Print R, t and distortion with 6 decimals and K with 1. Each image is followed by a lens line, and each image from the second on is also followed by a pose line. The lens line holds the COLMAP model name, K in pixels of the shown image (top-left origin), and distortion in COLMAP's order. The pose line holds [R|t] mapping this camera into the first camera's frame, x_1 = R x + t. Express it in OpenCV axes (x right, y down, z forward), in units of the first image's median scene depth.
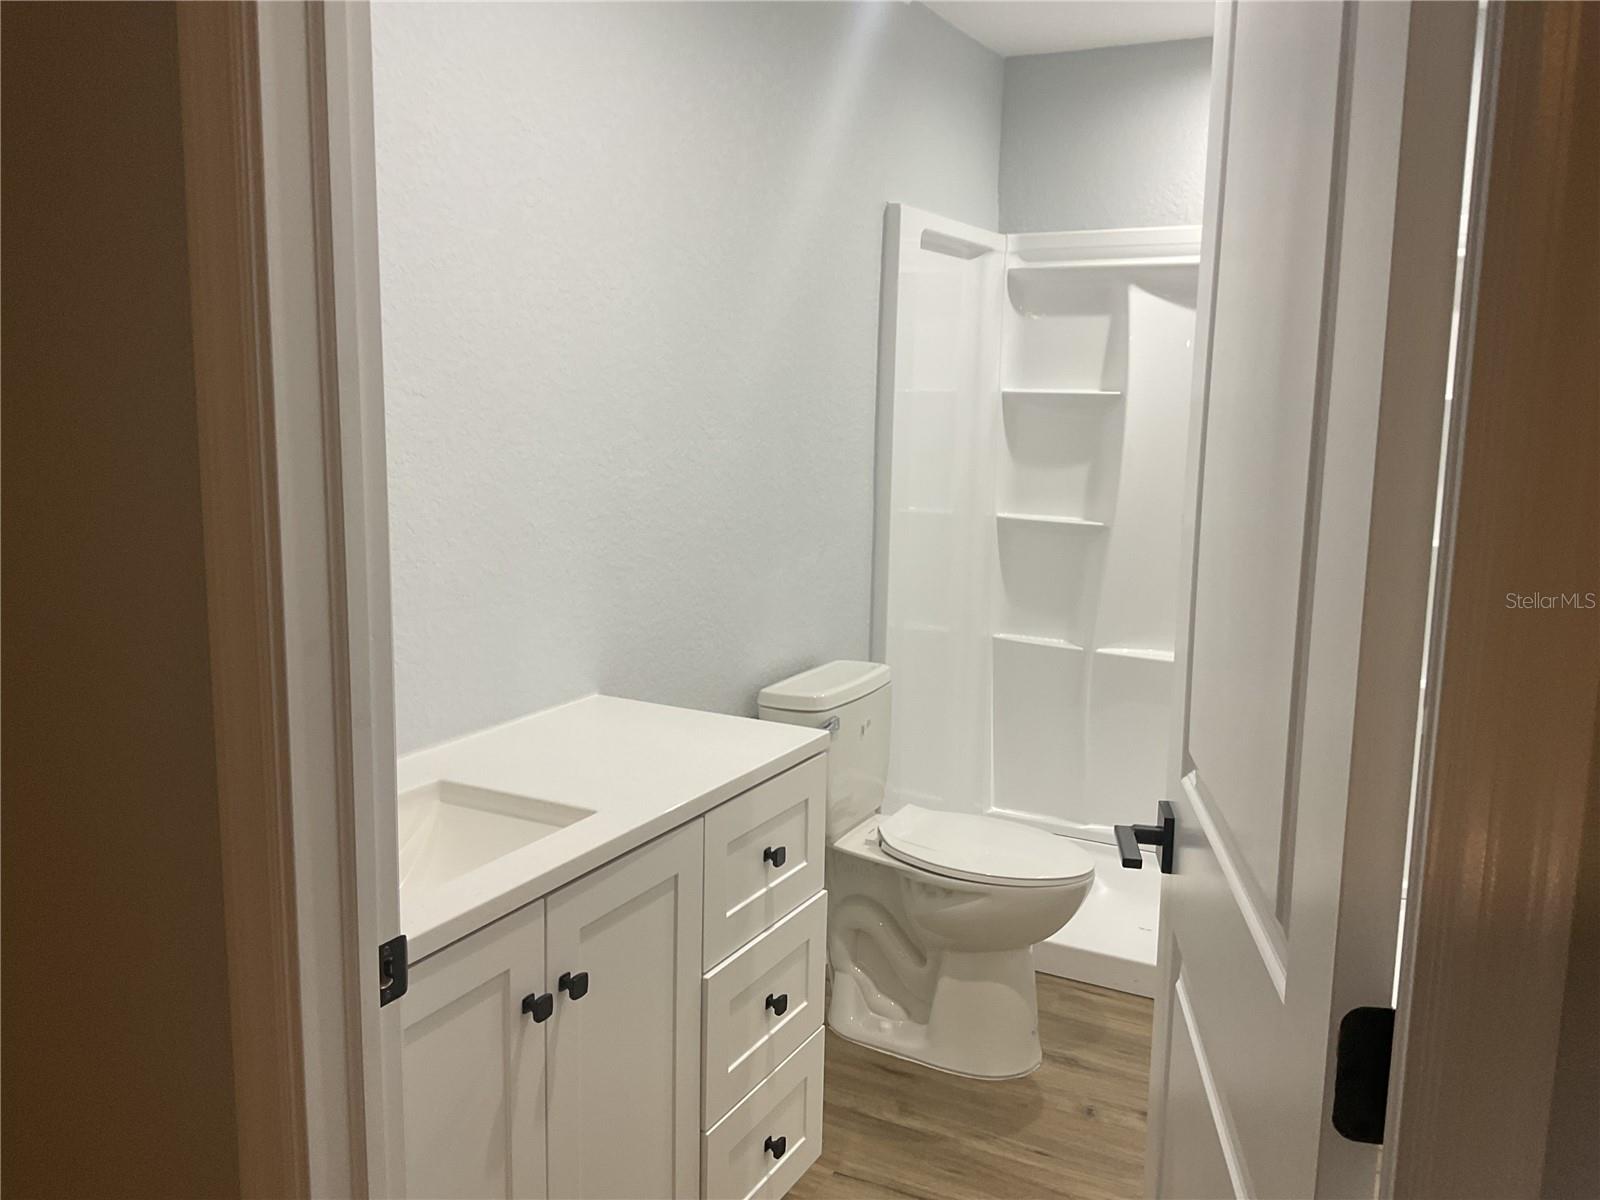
lens RADIAL K [[1314.2, 0, 796.1], [0, 1314.2, 586.7], [0, 0, 1]] dist [0.091471, -0.161554]
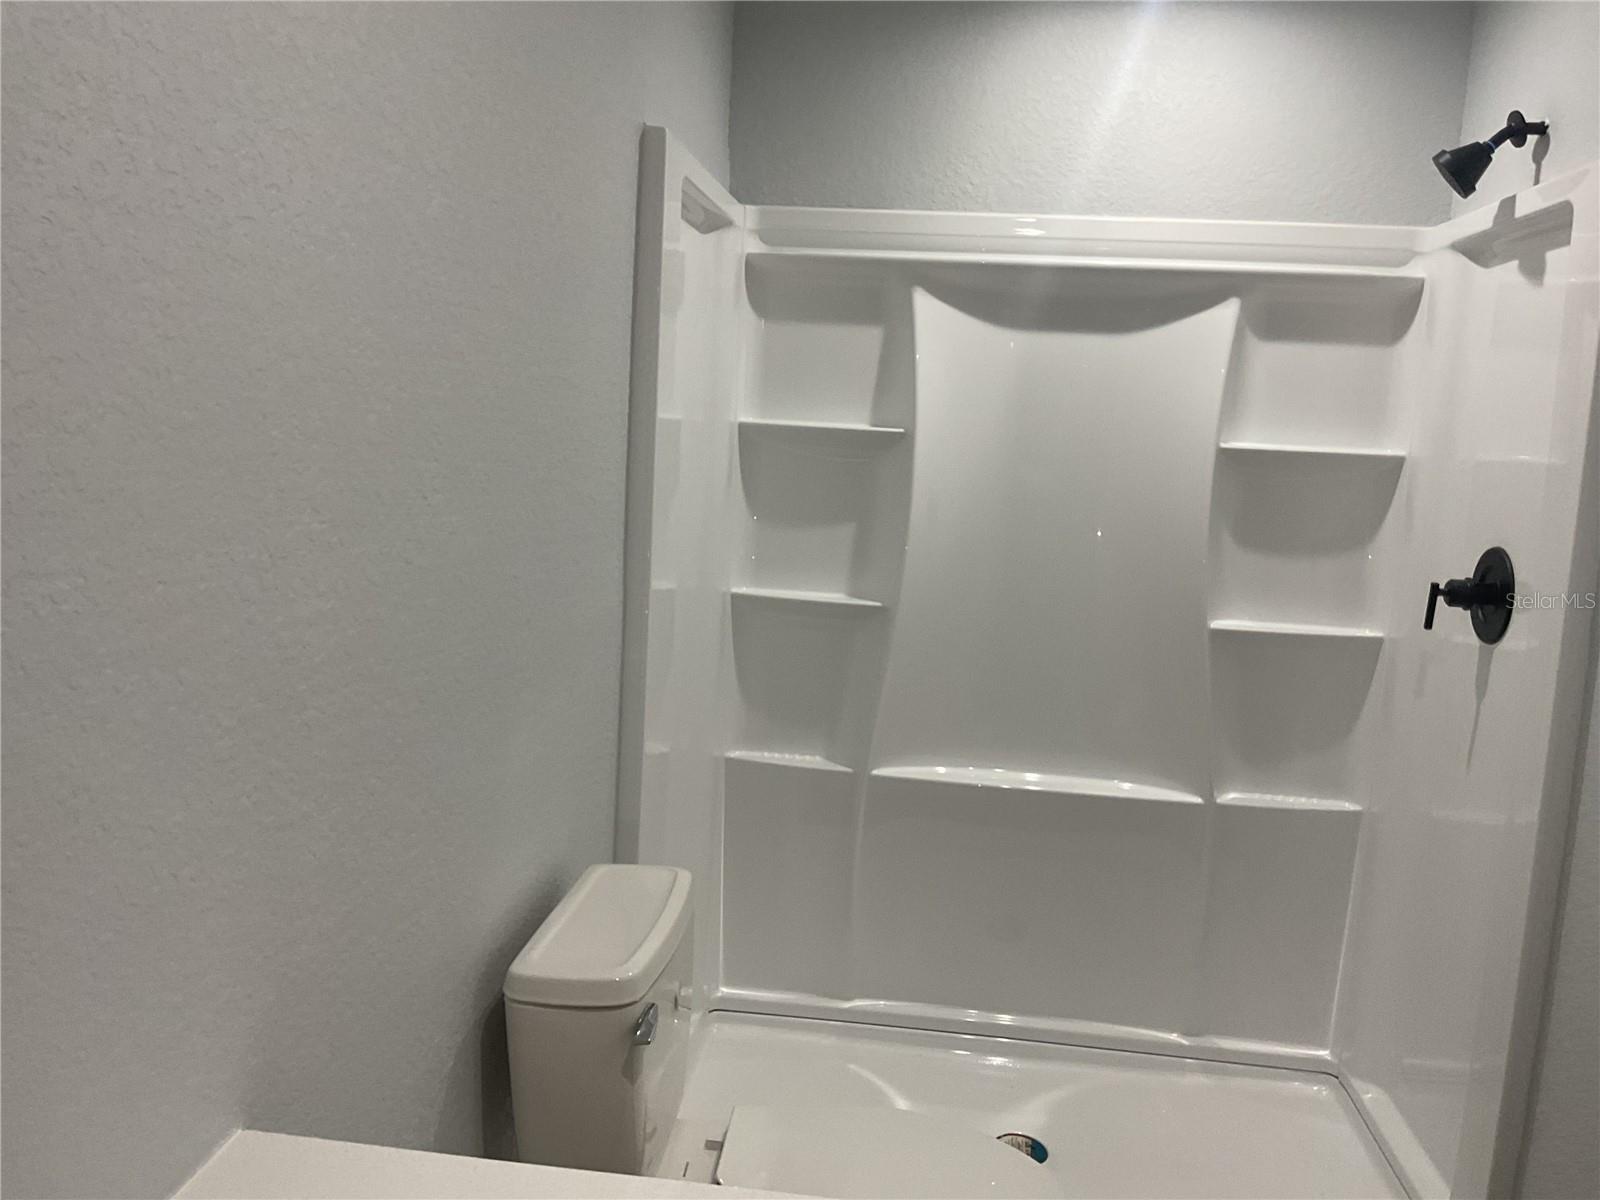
lens RADIAL K [[1314.2, 0, 800.5], [0, 1314.2, 594.7], [0, 0, 1]] dist [0.091471, -0.161554]
pose [[0.928473, -0.019021, 0.370914, -0.083719], [0.019662, 0.999805, 0.002053, -0.054345], [-0.370880, 0.005387, 0.928665, 0.319329]]
